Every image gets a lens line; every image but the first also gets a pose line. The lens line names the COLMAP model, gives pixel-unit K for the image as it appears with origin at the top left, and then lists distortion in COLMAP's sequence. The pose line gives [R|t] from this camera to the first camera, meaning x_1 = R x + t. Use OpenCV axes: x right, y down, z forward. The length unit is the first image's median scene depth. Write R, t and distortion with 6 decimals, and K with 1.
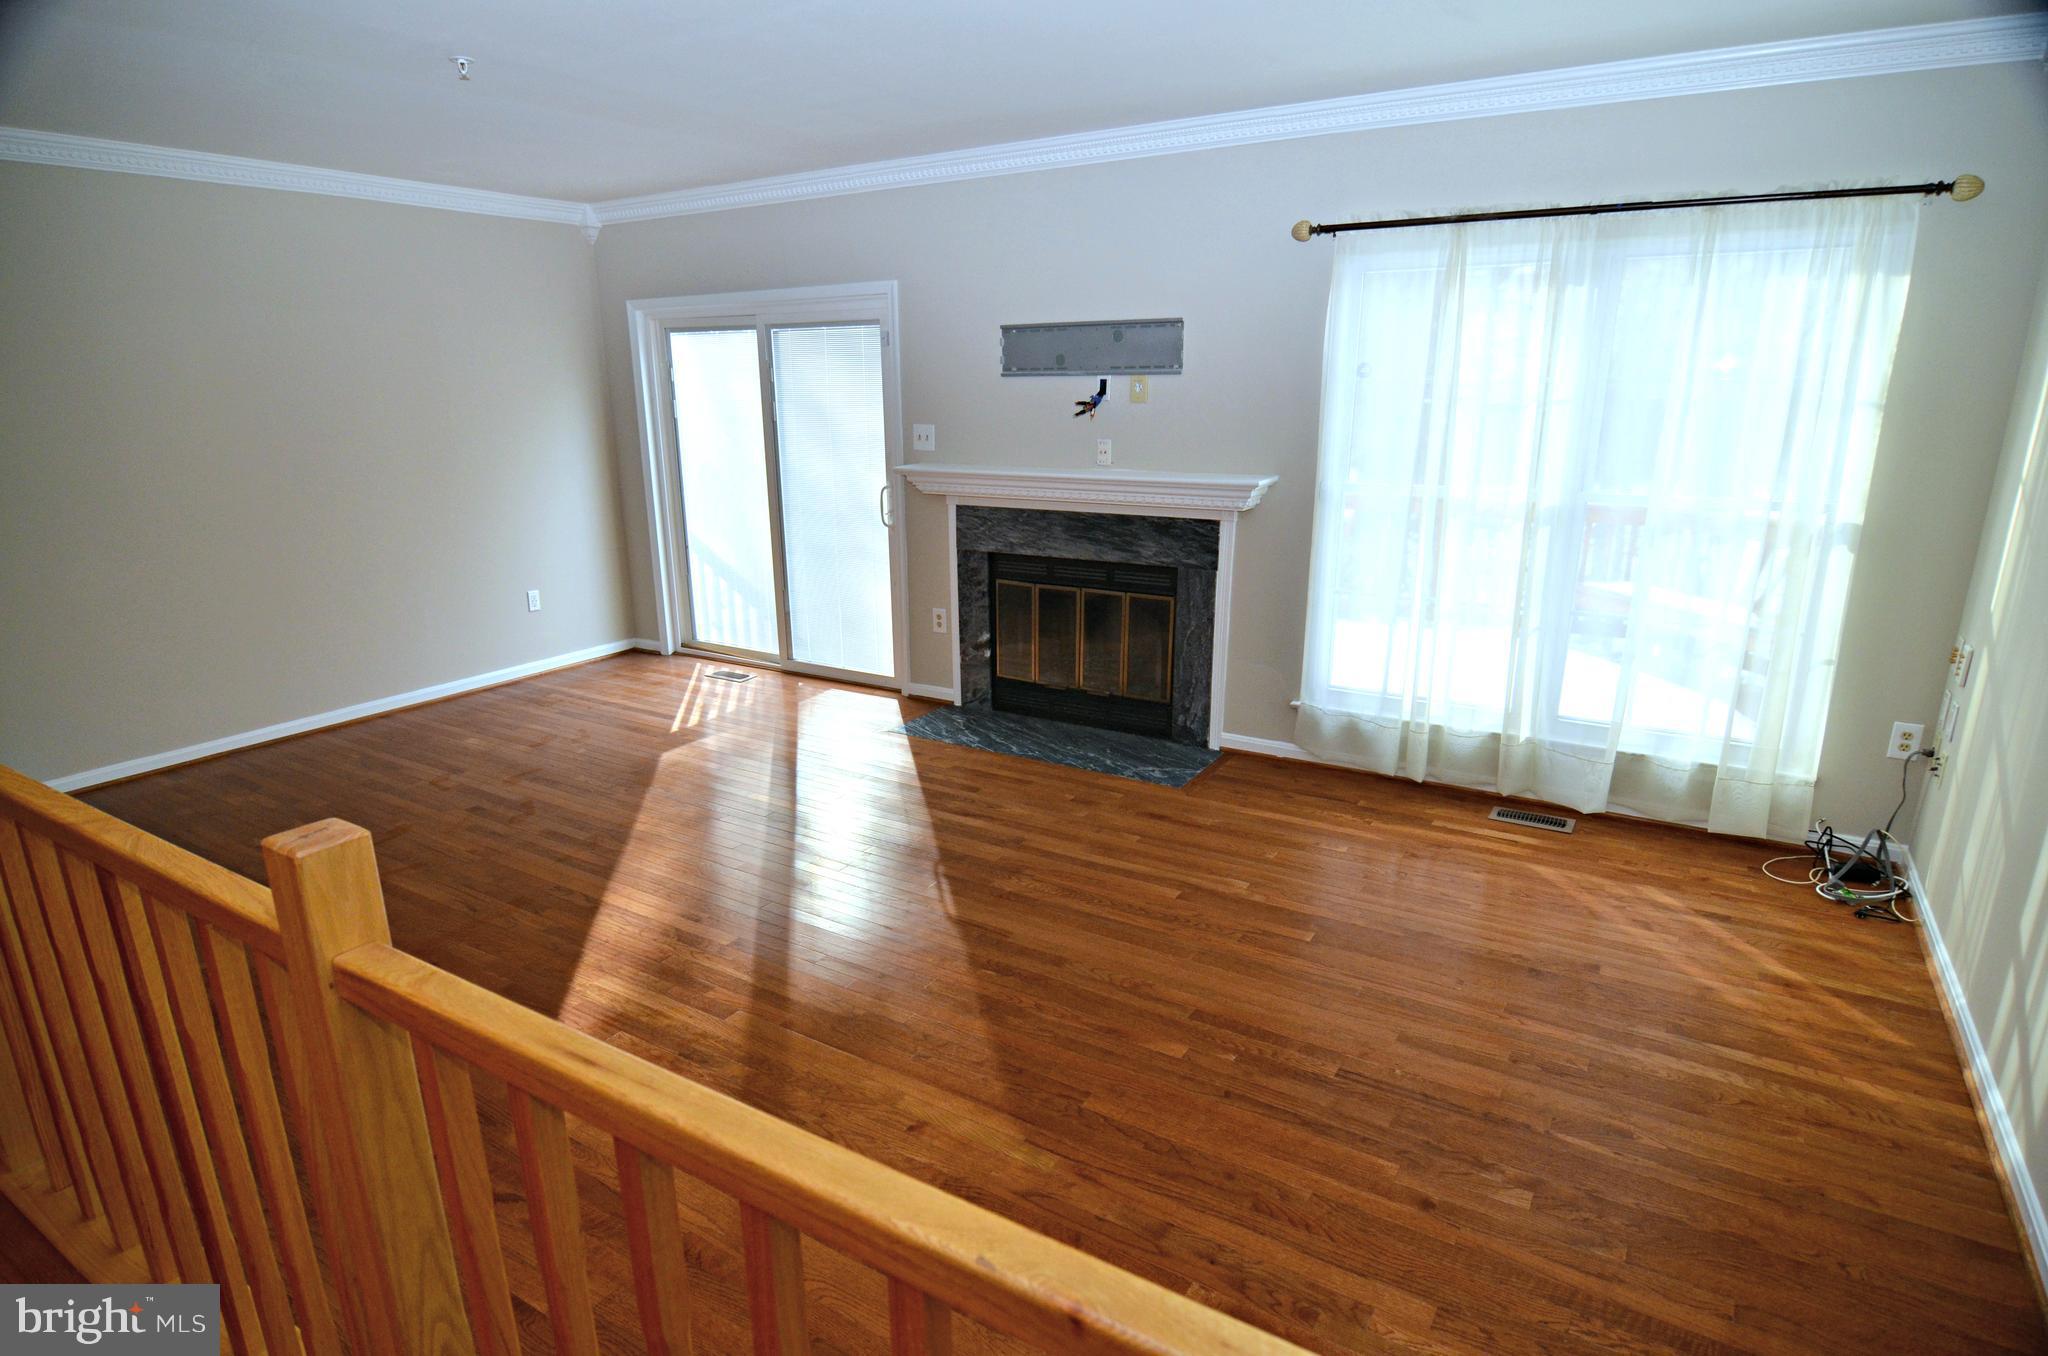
lens RADIAL K [[1096.4, 0, 1012.7], [0, 1096.4, 704.4], [0, 0, 1]] dist [-0.003938, -0.011473]
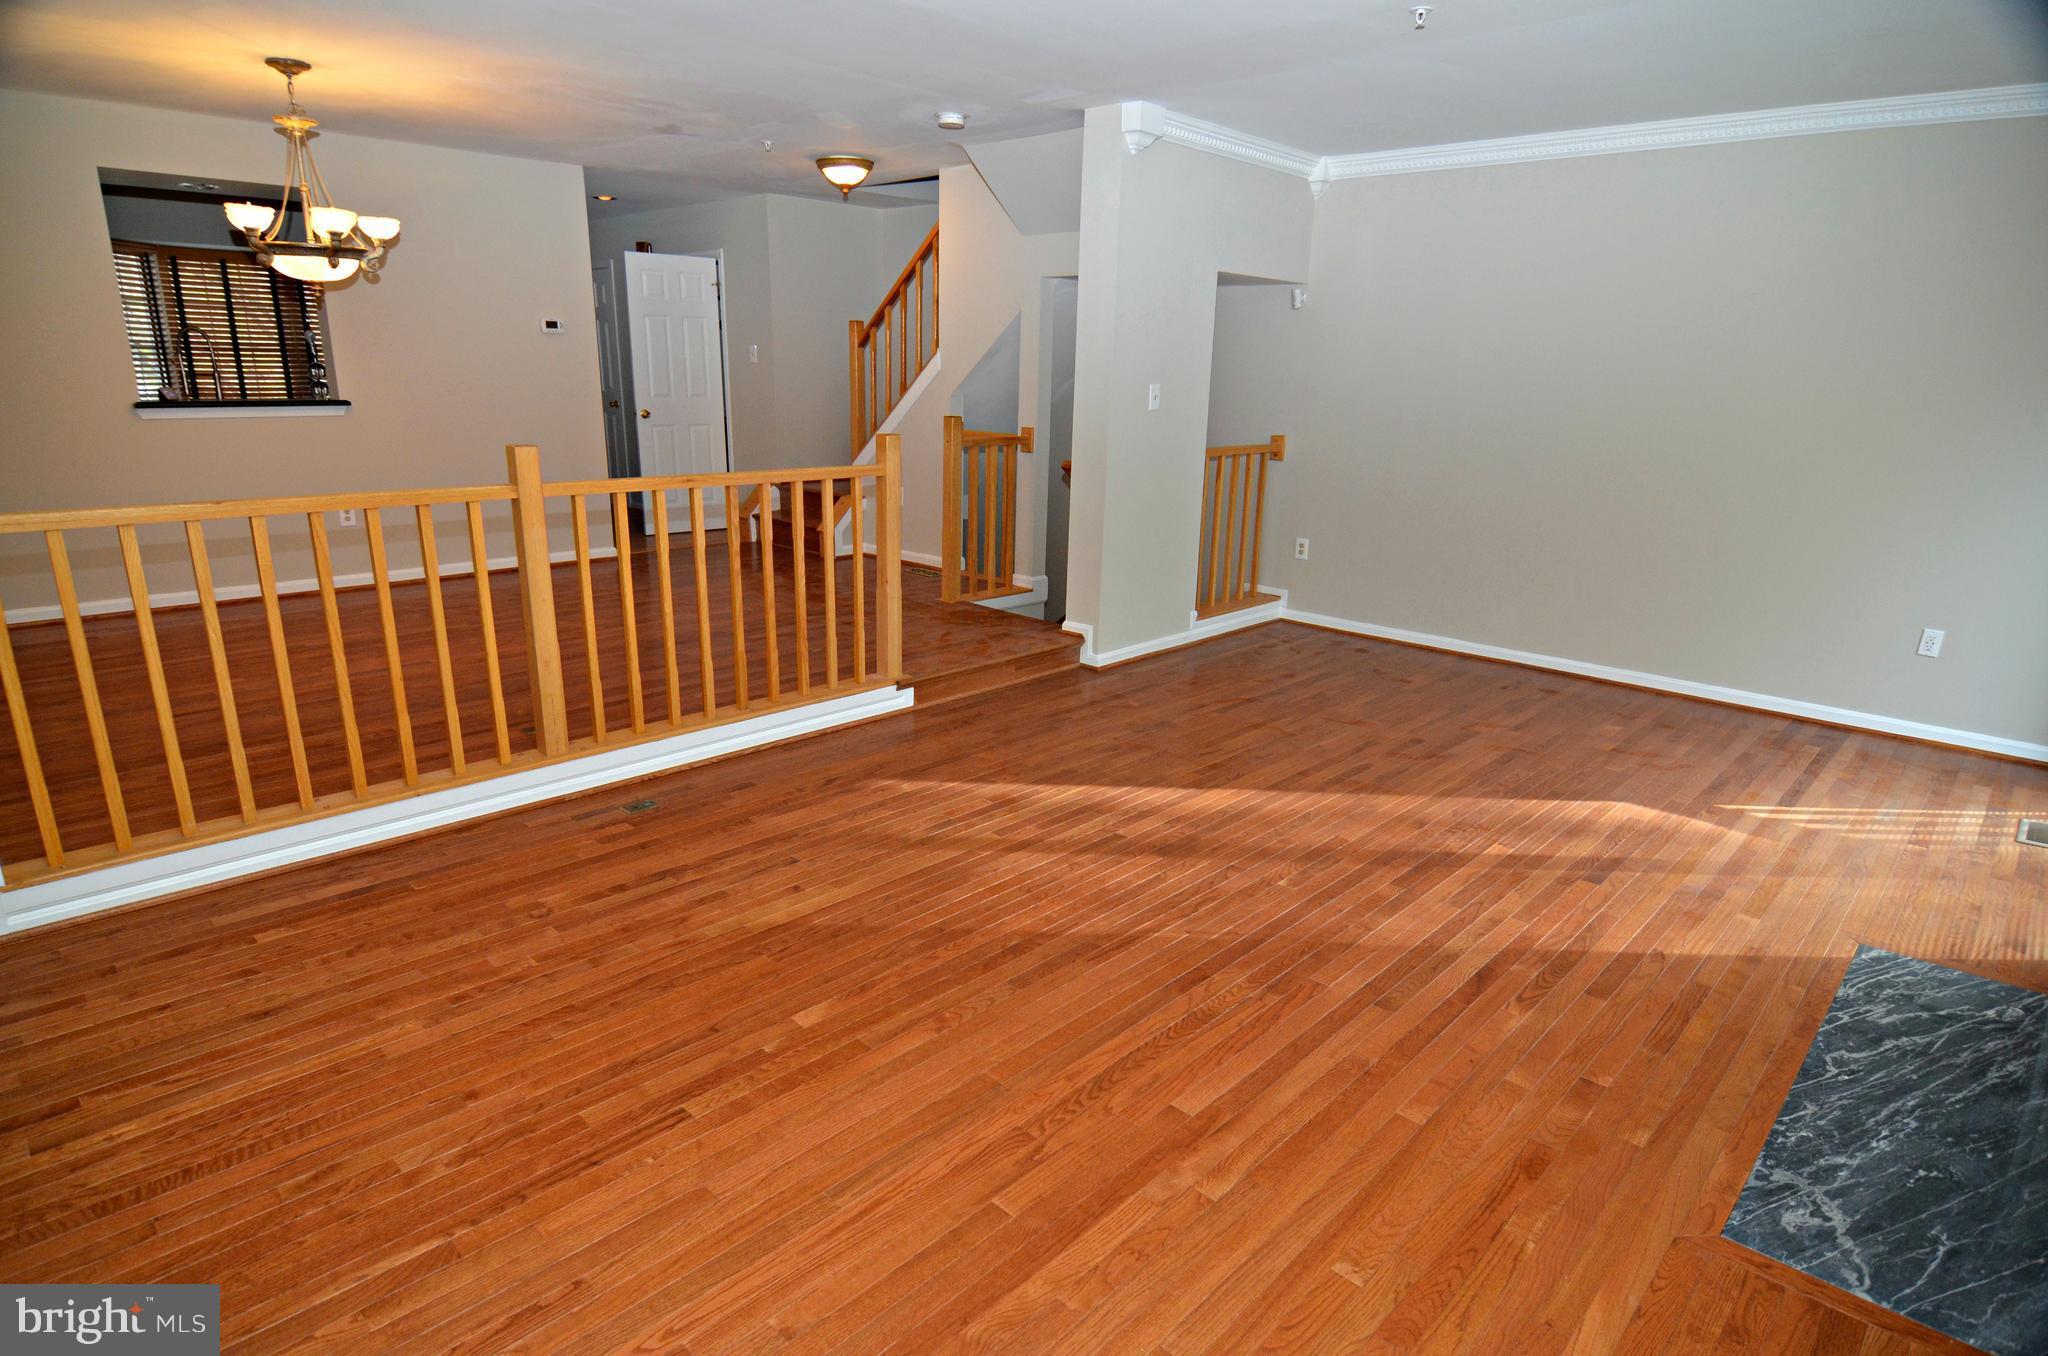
lens RADIAL K [[1113.7, 0, 1016.5], [0, 1113.7, 707.7], [0, 0, 1]] dist [-0.005561, -0.011616]
pose [[-0.203094, 0.289263, -0.935457, 0.502253], [-0.297526, 0.891964, 0.340409, -0.158204], [0.932862, 0.347458, -0.095089, 0.641797]]
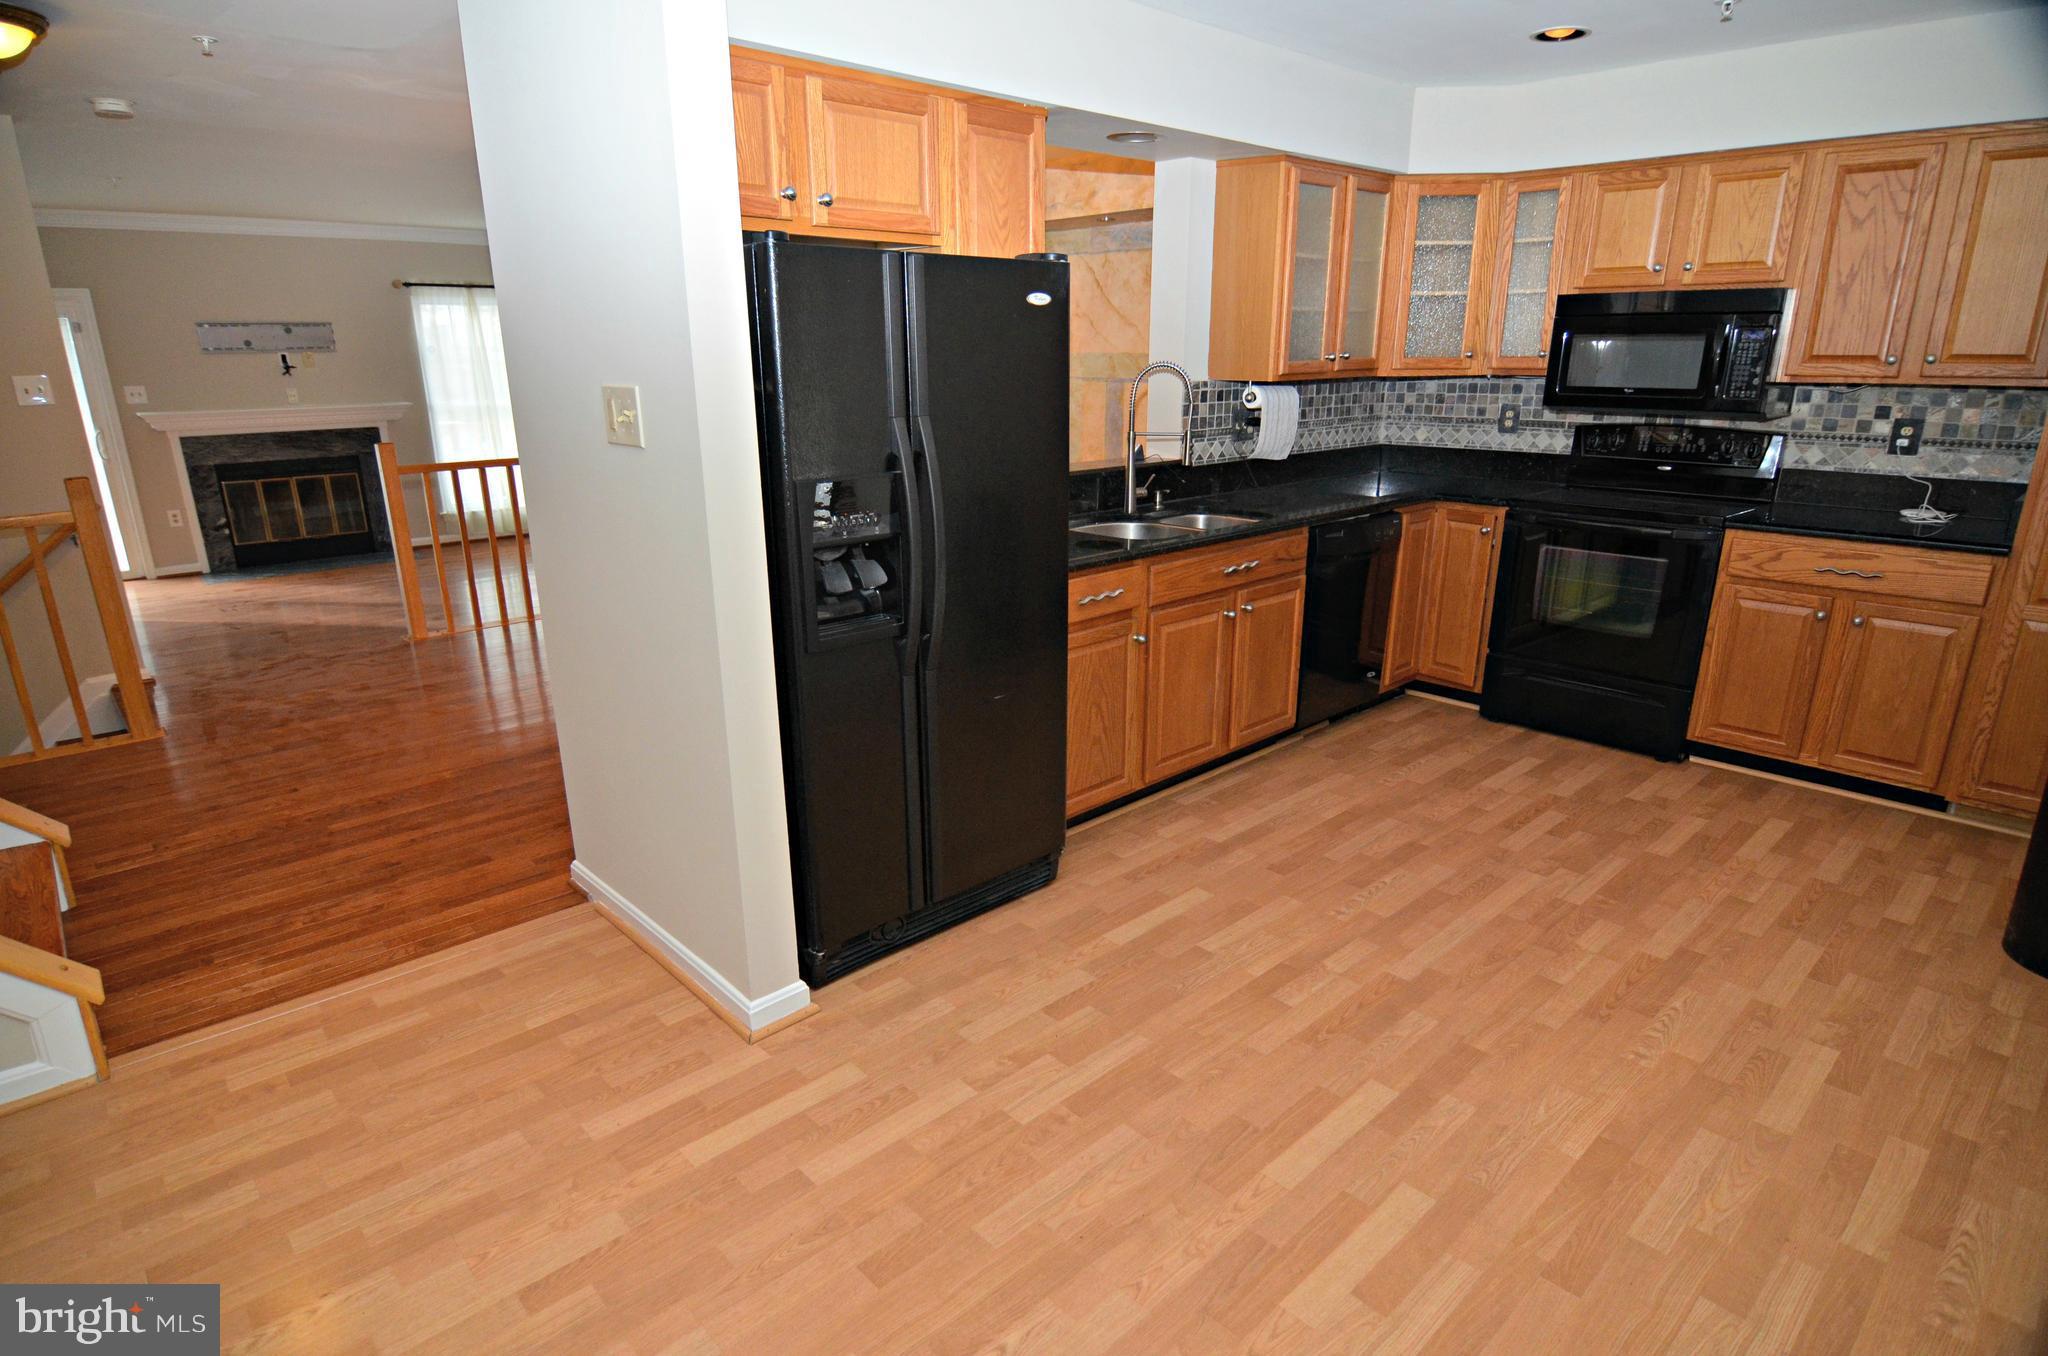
lens RADIAL K [[1096.4, 0, 1012.7], [0, 1096.4, 704.4], [0, 0, 1]] dist [-0.003938, -0.011473]
pose [[0.263940, -0.290517, 0.919747, -1.345887], [0.276038, 0.936429, 0.216572, 0.172224], [-0.924196, 0.196724, 0.327355, -0.540998]]
